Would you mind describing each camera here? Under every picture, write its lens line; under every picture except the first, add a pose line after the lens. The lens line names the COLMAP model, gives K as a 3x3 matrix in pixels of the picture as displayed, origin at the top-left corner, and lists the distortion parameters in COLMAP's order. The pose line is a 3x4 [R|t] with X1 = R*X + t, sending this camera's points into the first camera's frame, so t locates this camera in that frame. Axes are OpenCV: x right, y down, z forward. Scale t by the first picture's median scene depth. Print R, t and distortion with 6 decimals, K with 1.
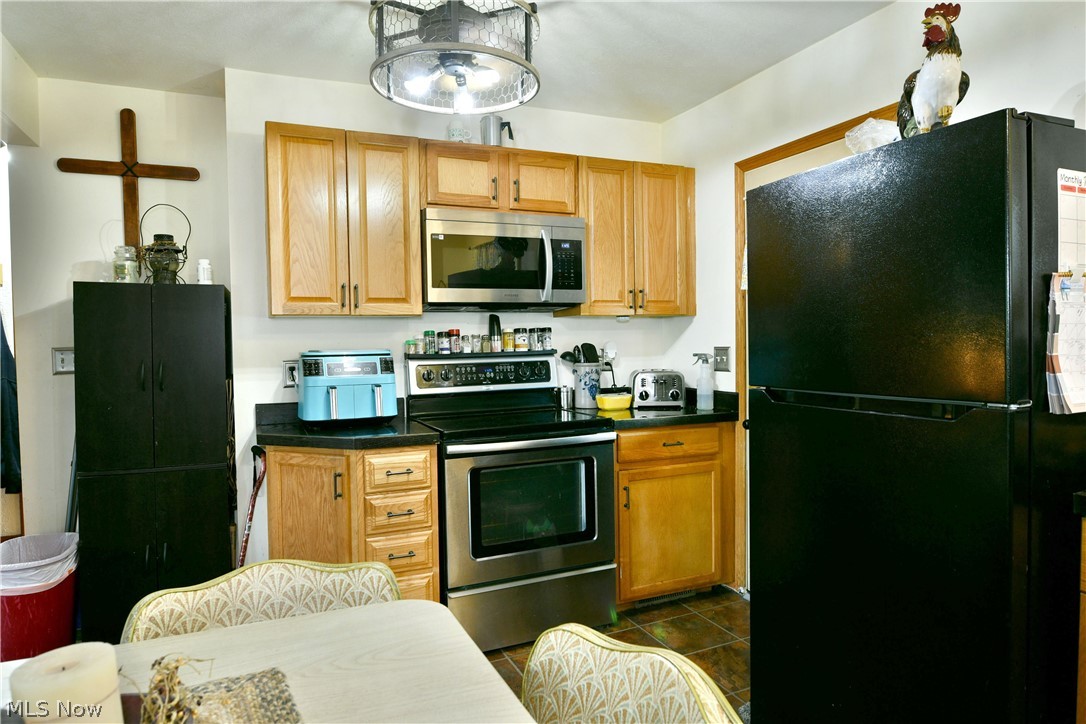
lens RADIAL K [[668.6, 0, 549.3], [0, 668.6, 354.8], [0, 0, 1]] dist [-0.004187, -0.010484]
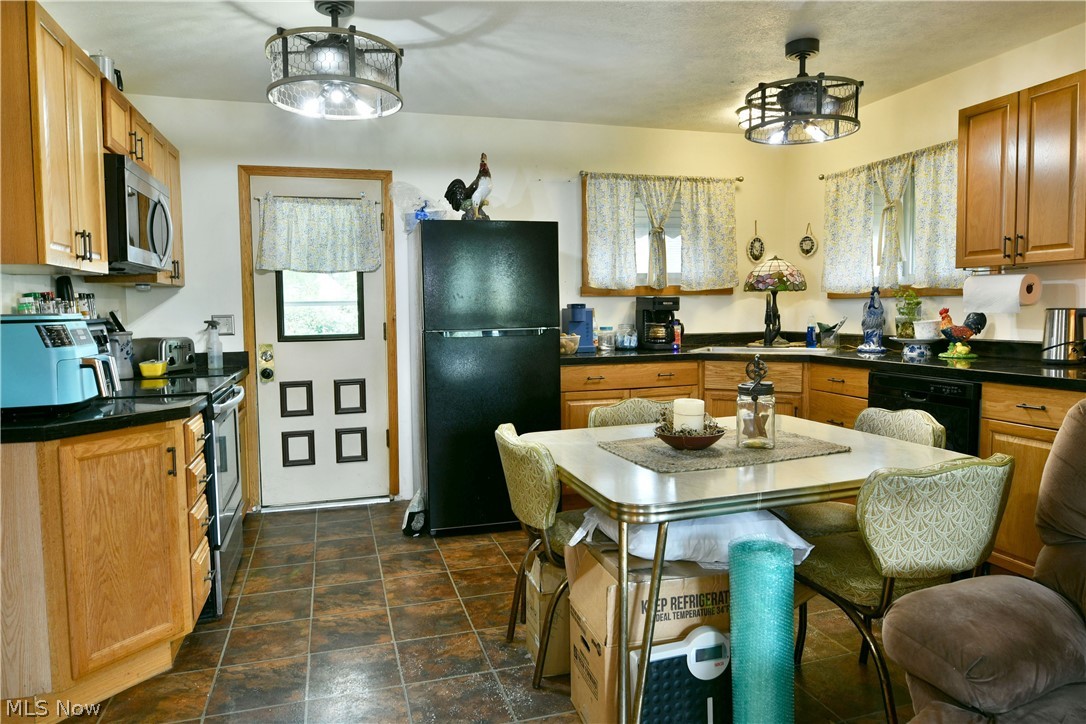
lens RADIAL K [[668.6, 0, 517.8], [0, 668.6, 353.8], [0, 0, 1]] dist [-0.004187, -0.010484]
pose [[0.127776, -0.052166, 0.990430, -0.976283], [0.033064, 0.998285, 0.048314, 0.019135], [-0.991252, 0.026574, 0.129282, 0.356045]]
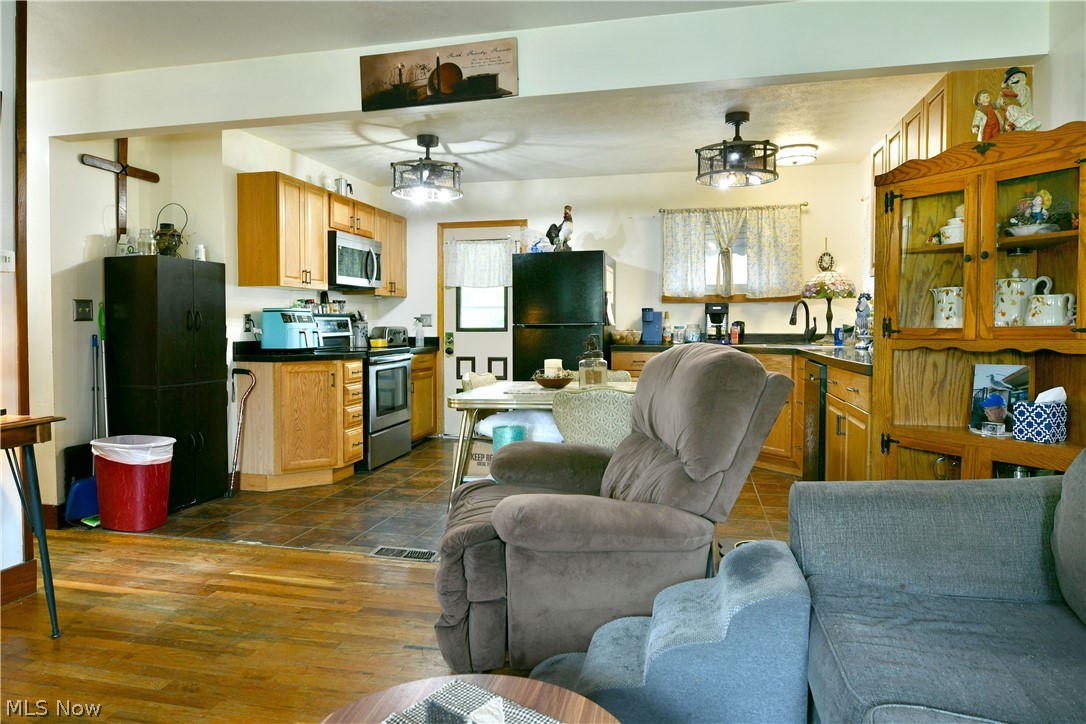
lens RADIAL K [[668.6, 0, 555.2], [0, 668.6, 341.2], [0, 0, 1]] dist [-0.004187, -0.010484]
pose [[0.584080, -0.003952, 0.811687, -1.253994], [0.008772, 0.999960, -0.001444, 0.081938], [-0.811649, 0.007963, 0.584091, -0.506926]]
